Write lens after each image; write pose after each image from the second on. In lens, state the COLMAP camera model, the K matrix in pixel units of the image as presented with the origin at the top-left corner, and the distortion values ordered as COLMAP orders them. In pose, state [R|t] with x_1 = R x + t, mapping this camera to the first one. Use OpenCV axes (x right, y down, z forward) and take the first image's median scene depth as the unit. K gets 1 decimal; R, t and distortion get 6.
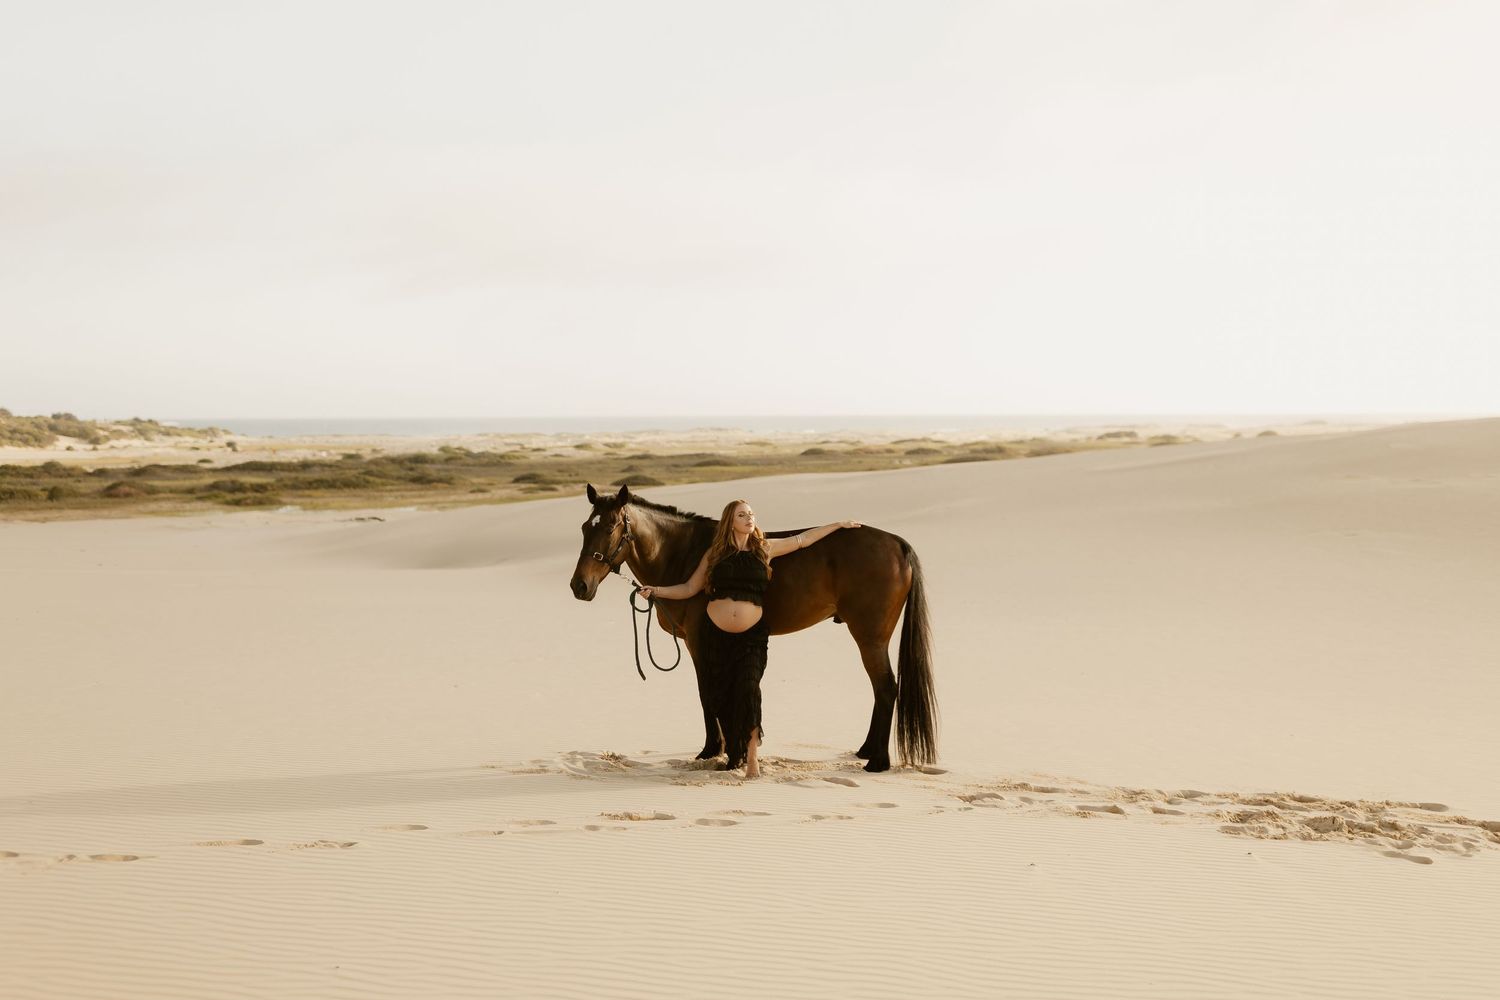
lens RADIAL K [[1509.5, 0, 749.8], [0, 1509.5, 500.3], [0, 0, 1]] dist [0.000679, 0.000000]
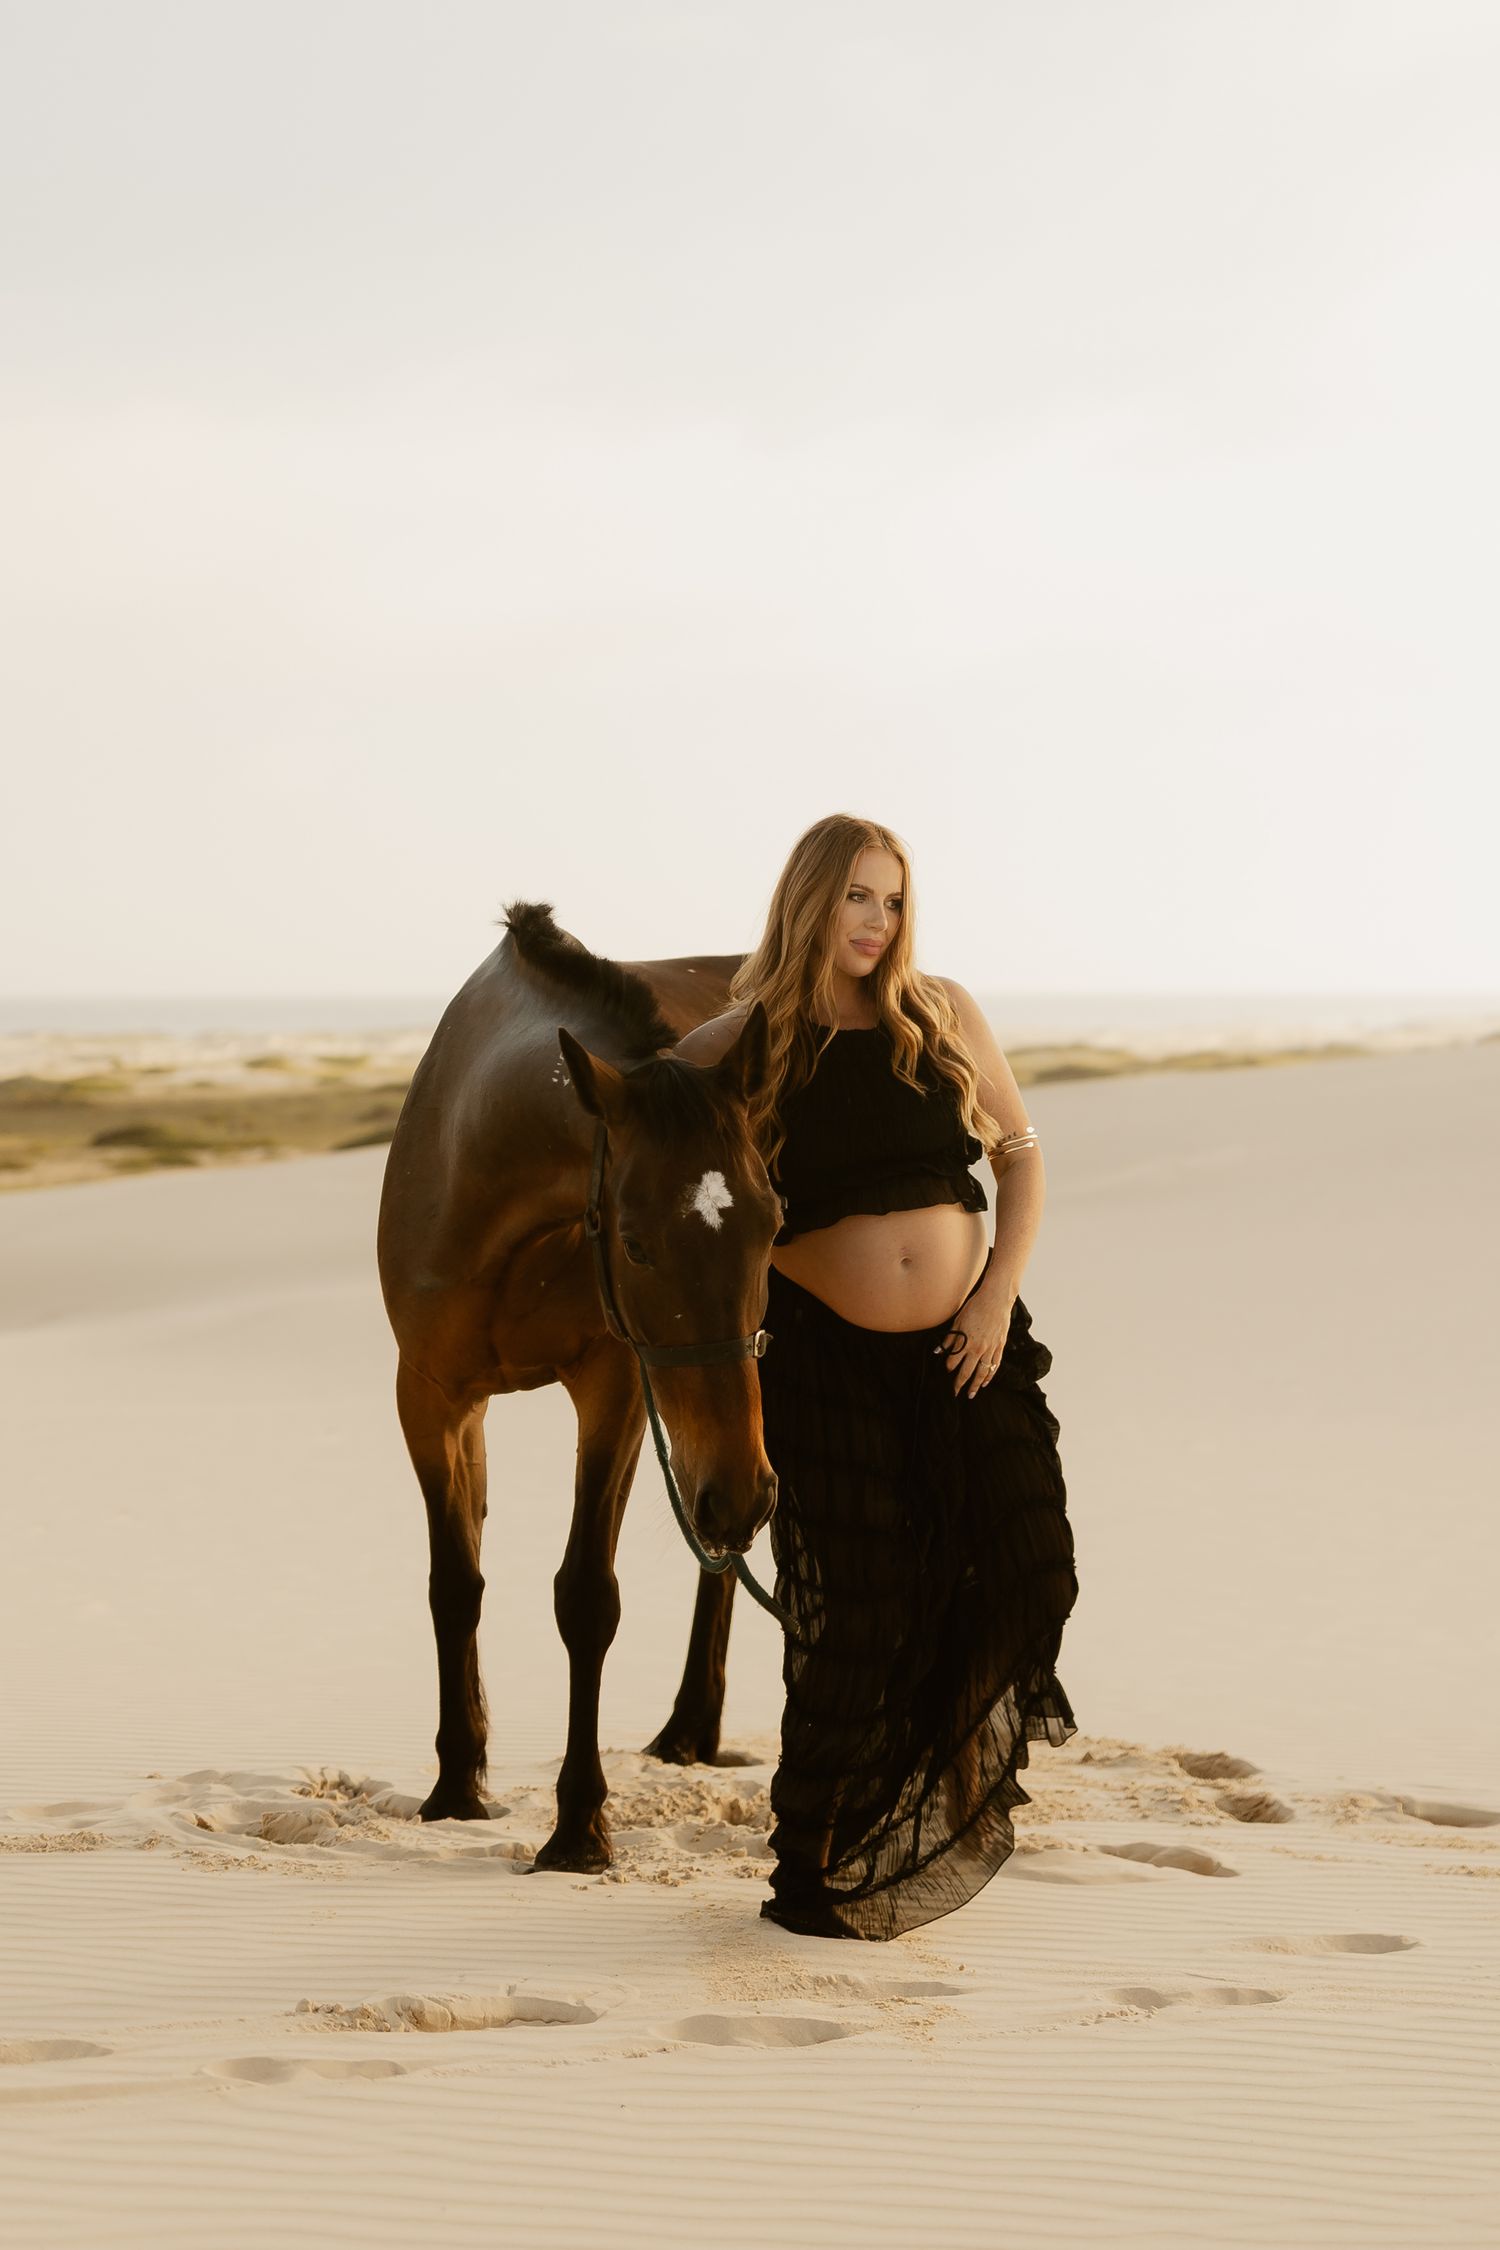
lens RADIAL K [[2264.2, 0, 750.5], [0, 2264.2, 1124.9], [0, 0, 1]] dist [0.000679, 0.000000]
pose [[0.994997, 0.011839, 0.099203, -0.040302], [0.002754, 0.989327, -0.145689, 0.075817], [-0.099869, 0.145233, 0.984344, 0.386422]]
